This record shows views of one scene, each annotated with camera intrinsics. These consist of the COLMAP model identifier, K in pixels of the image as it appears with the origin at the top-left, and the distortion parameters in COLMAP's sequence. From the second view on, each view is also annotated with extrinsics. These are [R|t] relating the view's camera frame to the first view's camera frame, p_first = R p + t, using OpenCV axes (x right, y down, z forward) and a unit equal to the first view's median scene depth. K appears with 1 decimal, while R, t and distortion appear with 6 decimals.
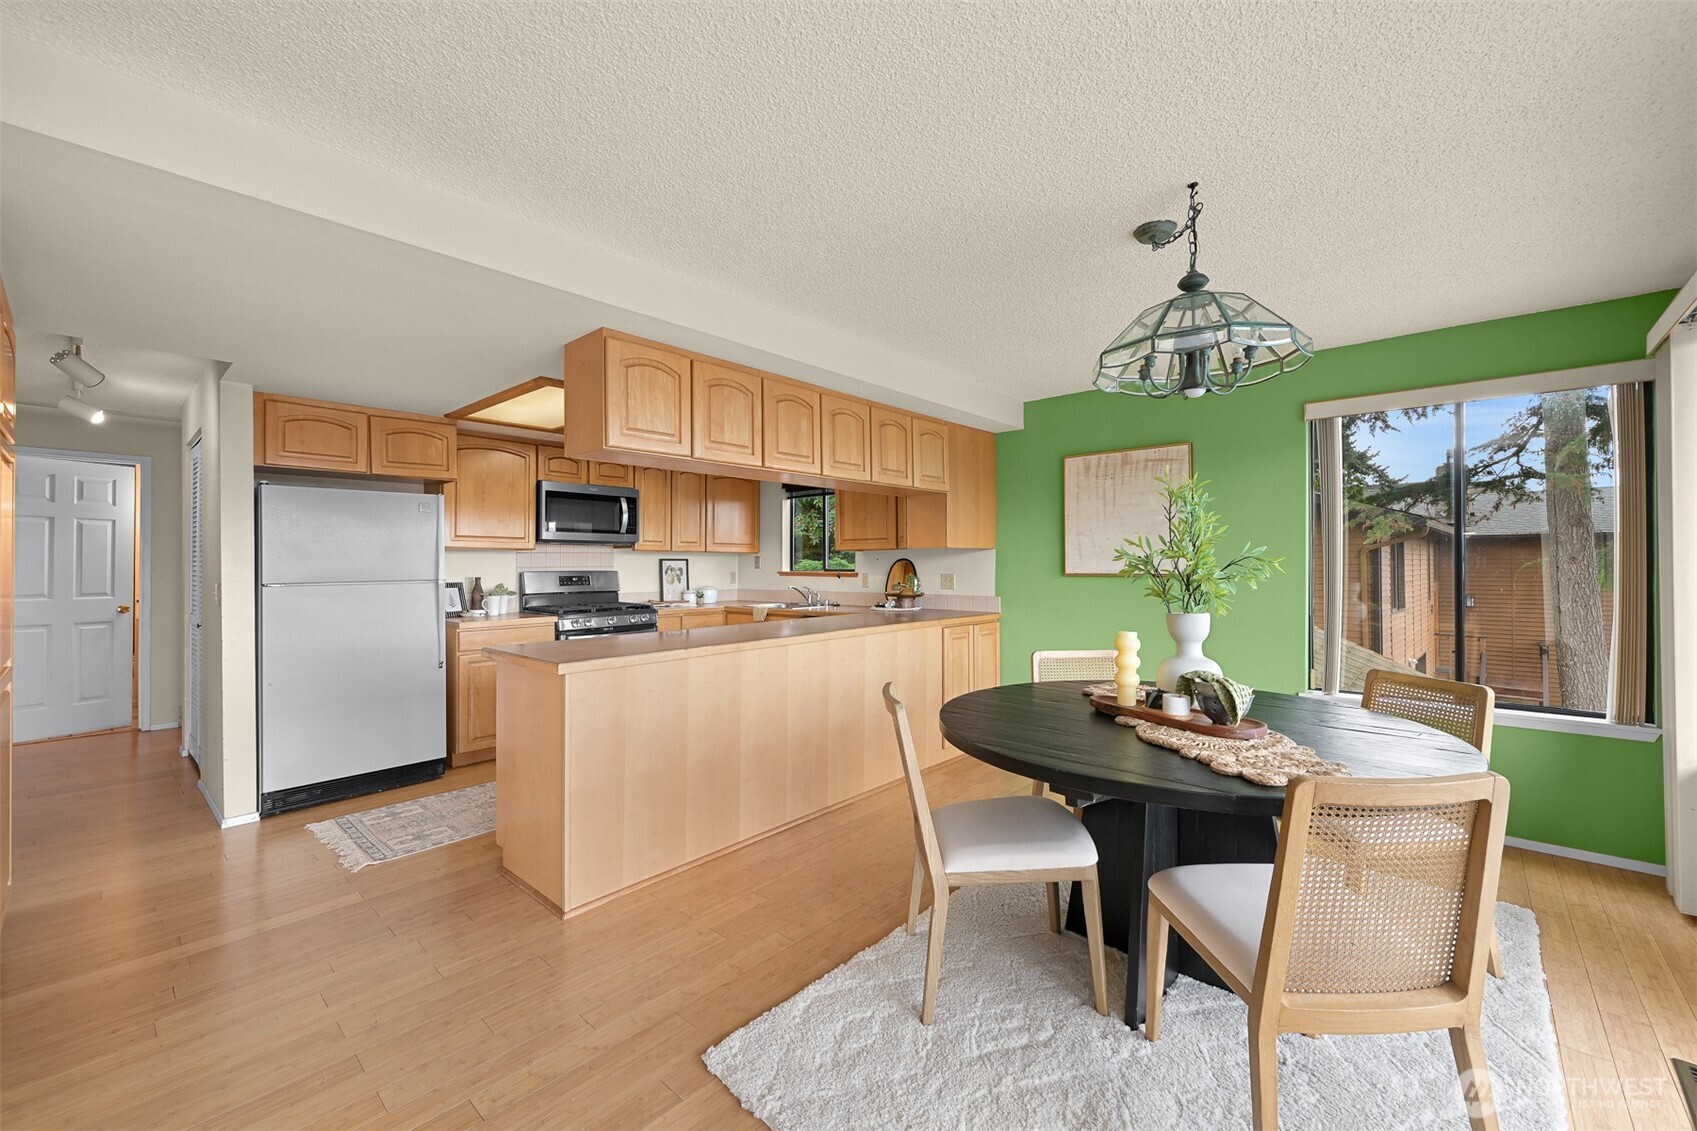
lens RADIAL K [[690.3, 0, 848.5], [0, 690.3, 565.5], [0, 0, 1]] dist [-0.000419, -0.000030]
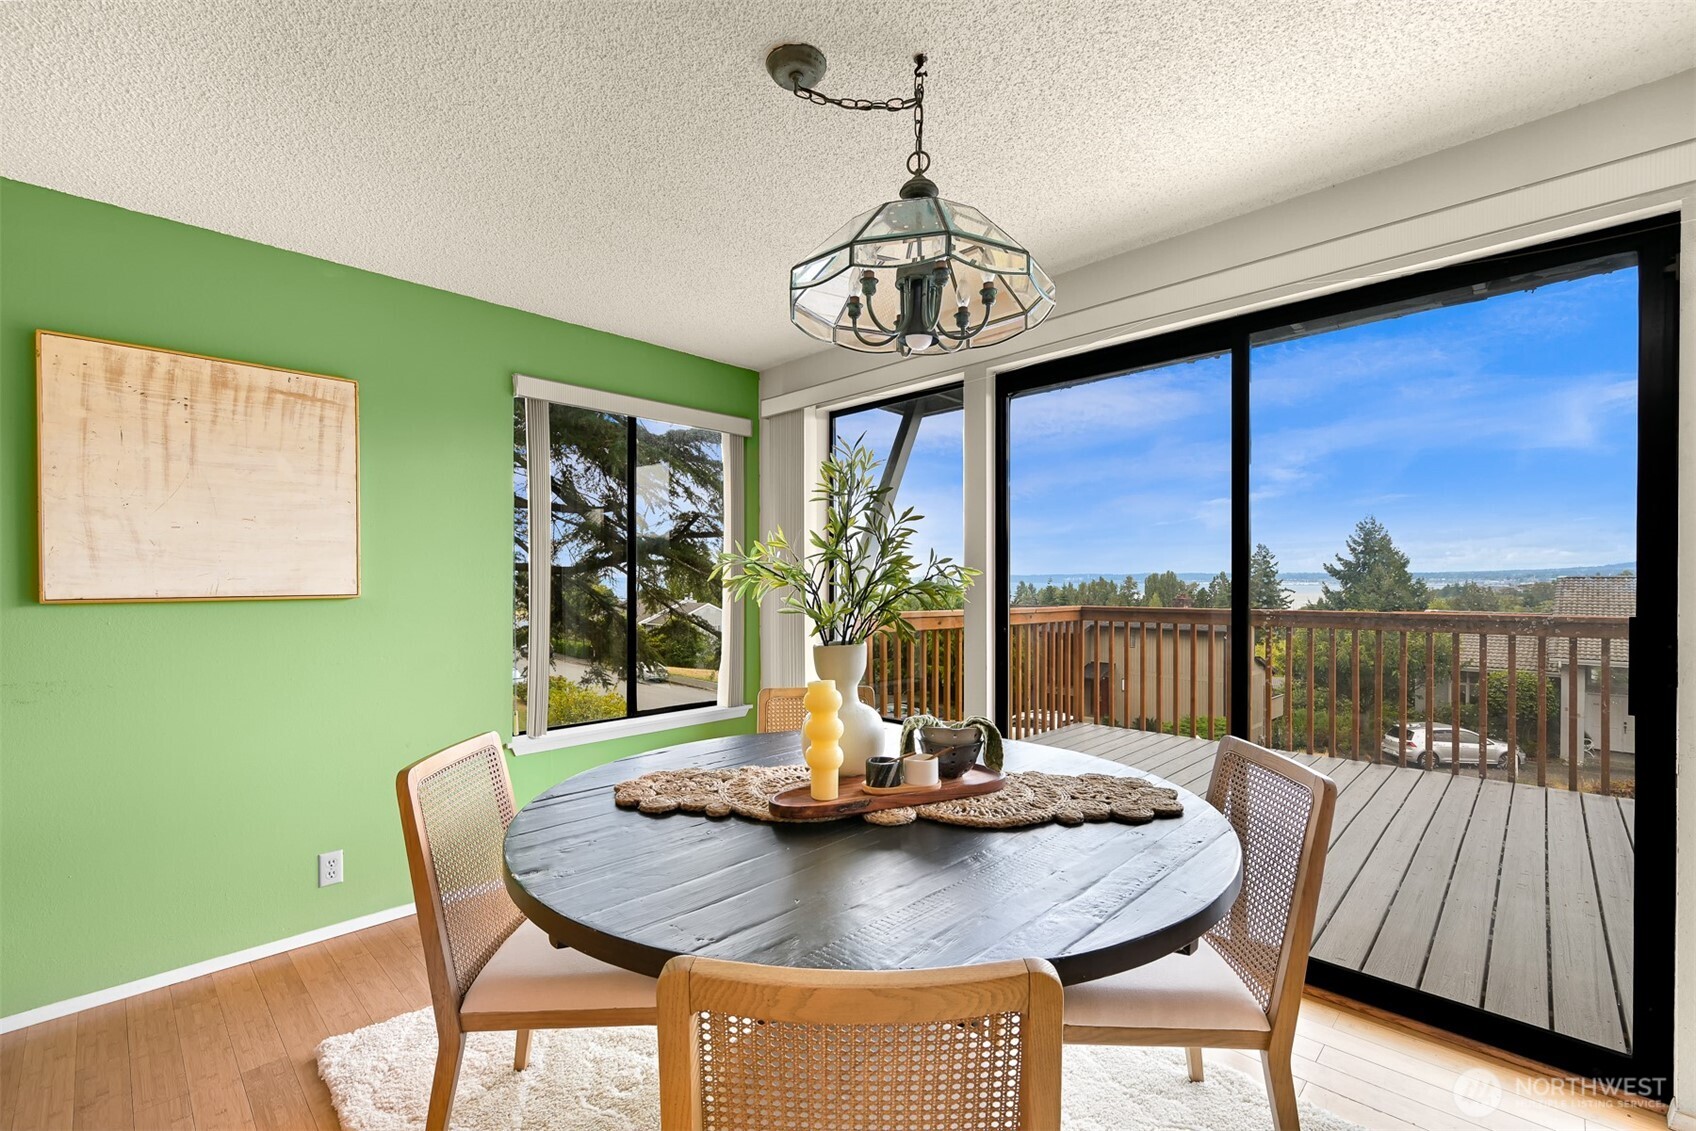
lens RADIAL K [[713.3, 0, 848.0], [0, 713.3, 565.5], [0, 0, 1]] dist [0.000398, 0.000010]
pose [[0.060394, 0.013994, 0.998077, -0.181320], [-0.002669, 0.999900, -0.013858, -0.009054], [-0.998171, -0.001827, 0.060425, 0.845545]]
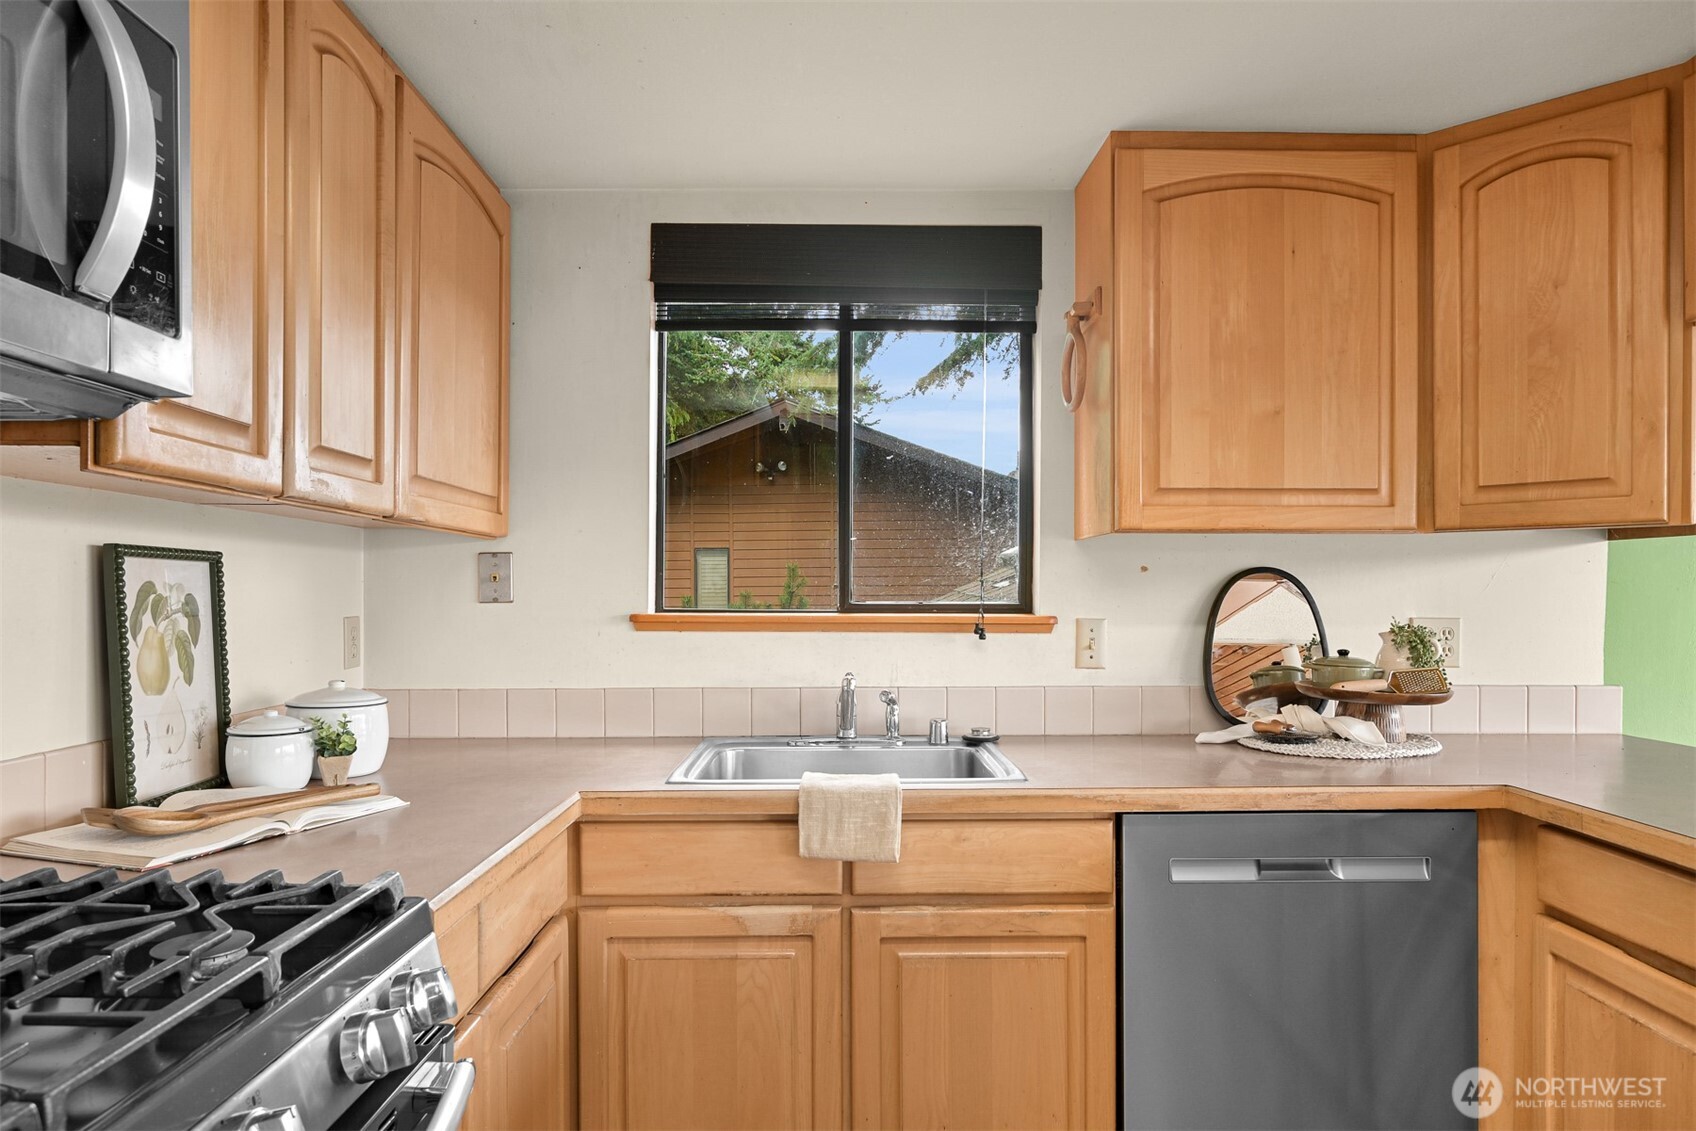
lens RADIAL K [[1064.2, 0, 848.0], [0, 1064.2, 565.5], [0, 0, 1]] dist [0.038884, 0.000121]
pose [[0.735533, 0.023300, 0.677088, -0.302288], [-0.001244, 0.999453, -0.033042, 0.003768], [-0.677488, 0.023461, 0.735159, 0.661891]]
